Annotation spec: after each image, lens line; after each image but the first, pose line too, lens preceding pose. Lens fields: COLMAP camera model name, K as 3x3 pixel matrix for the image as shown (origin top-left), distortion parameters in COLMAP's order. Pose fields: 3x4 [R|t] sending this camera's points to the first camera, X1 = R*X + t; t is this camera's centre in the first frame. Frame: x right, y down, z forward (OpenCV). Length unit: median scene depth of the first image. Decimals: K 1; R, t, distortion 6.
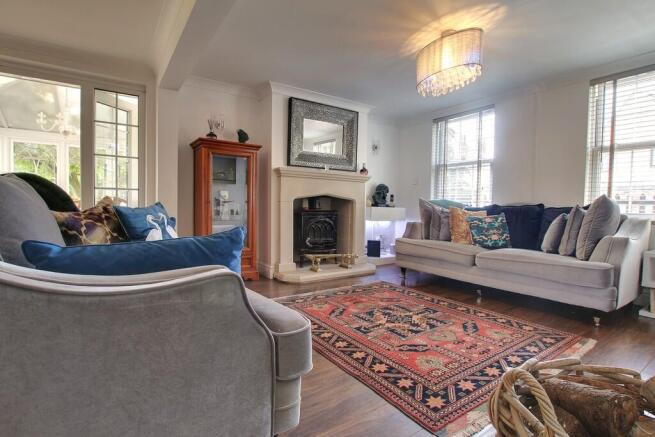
lens RADIAL K [[308.3, 0, 329.8], [0, 308.3, 219.5], [0, 0, 1]] dist [-0.030304, 0.001368]
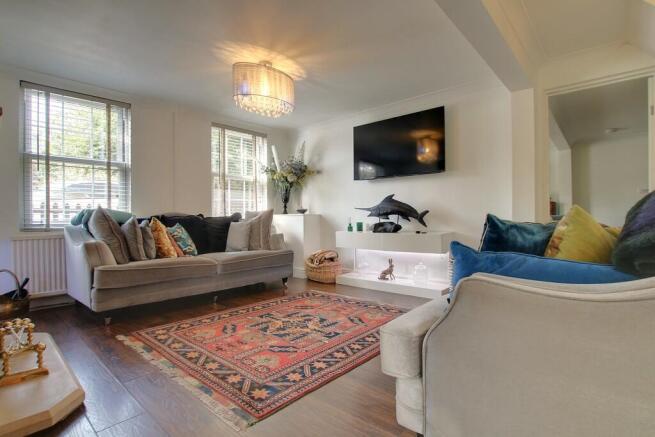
lens RADIAL K [[308.3, 0, 329.8], [0, 308.3, 219.5], [0, 0, 1]] dist [-0.030304, 0.001368]
pose [[-0.195744, -0.018453, 0.980481, -0.796126], [0.049851, 0.998343, 0.028742, -0.057067], [-0.979387, 0.054504, -0.194500, 1.036396]]
